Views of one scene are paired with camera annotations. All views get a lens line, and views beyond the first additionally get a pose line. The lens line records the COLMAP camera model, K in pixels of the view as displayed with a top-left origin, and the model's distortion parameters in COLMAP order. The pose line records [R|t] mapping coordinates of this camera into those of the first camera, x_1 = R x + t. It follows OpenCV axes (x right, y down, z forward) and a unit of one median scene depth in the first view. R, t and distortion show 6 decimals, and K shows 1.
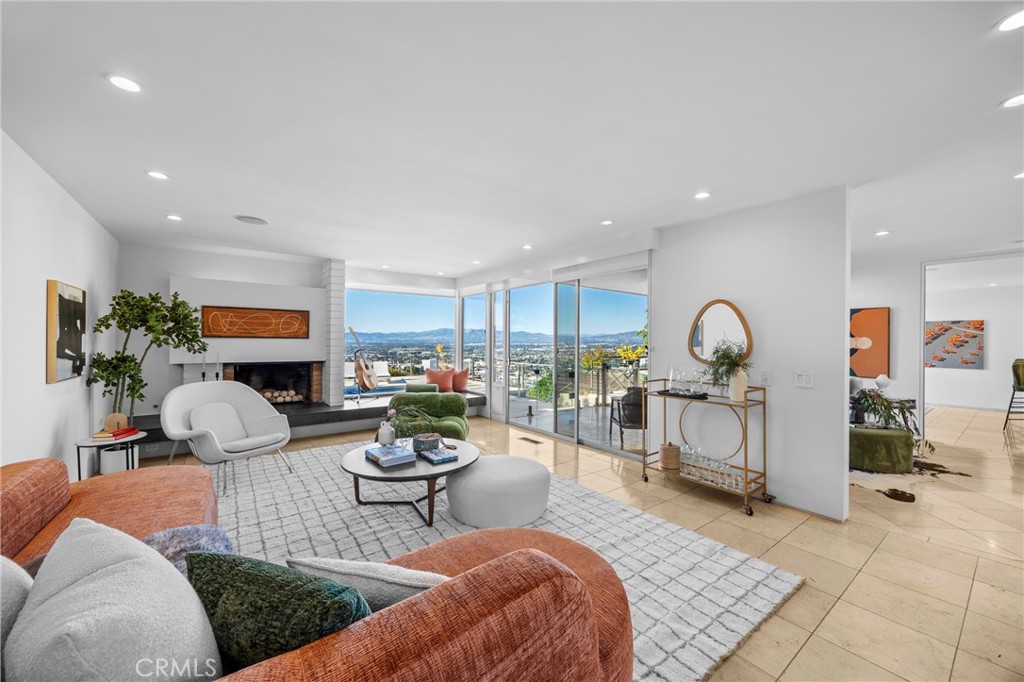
lens RADIAL K [[399.4, 0, 513.6], [0, 399.4, 341.7], [0, 0, 1]] dist [0.001122, -0.000967]
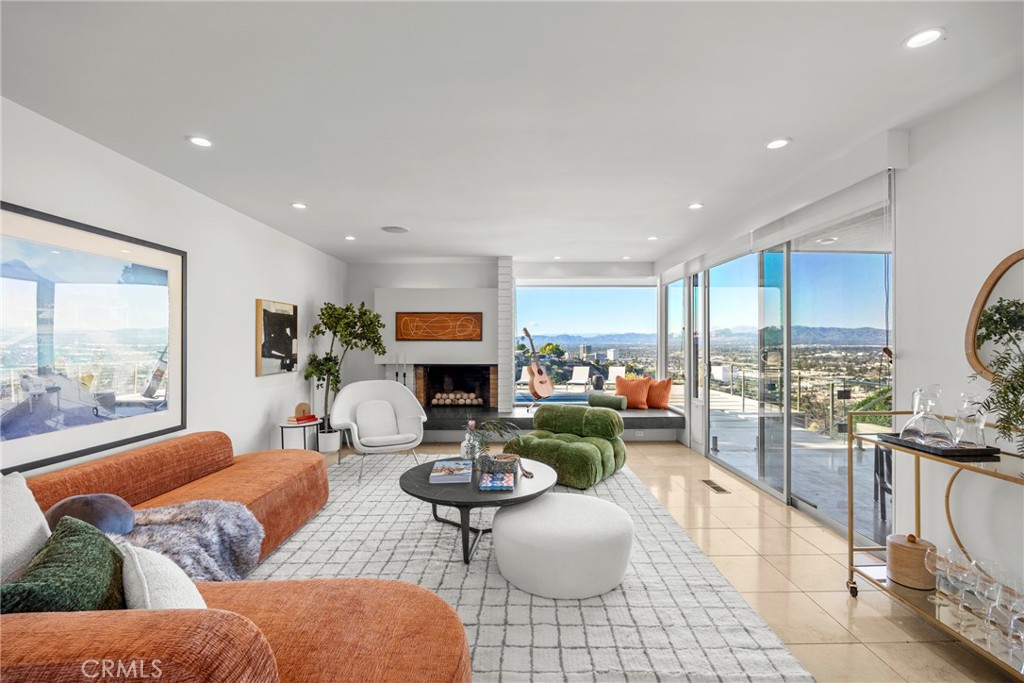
lens RADIAL K [[459.4, 0, 510.0], [0, 459.4, 344.3], [0, 0, 1]] dist [-0.014412, 0.001958]
pose [[0.797681, -0.005451, -0.603055, 0.304849], [0.005828, 0.999982, -0.001330, 0.002590], [0.603052, -0.002453, 0.797698, 0.198526]]
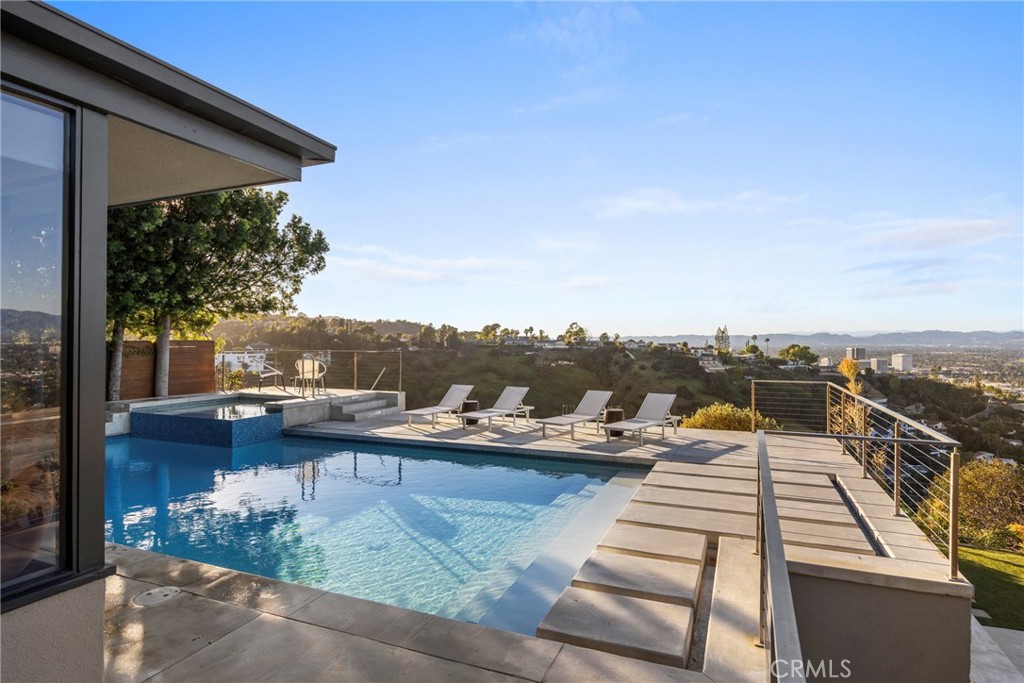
lens RADIAL K [[545.5, 0, 514.3], [0, 545.5, 331.2], [0, 0, 1]] dist [-0.016323, -0.002368]
pose [[0.489357, -0.020979, -0.871831, 0.180447], [-0.003756, 0.999651, -0.026163, 0.008252], [0.872075, 0.016077, 0.489107, 1.662984]]
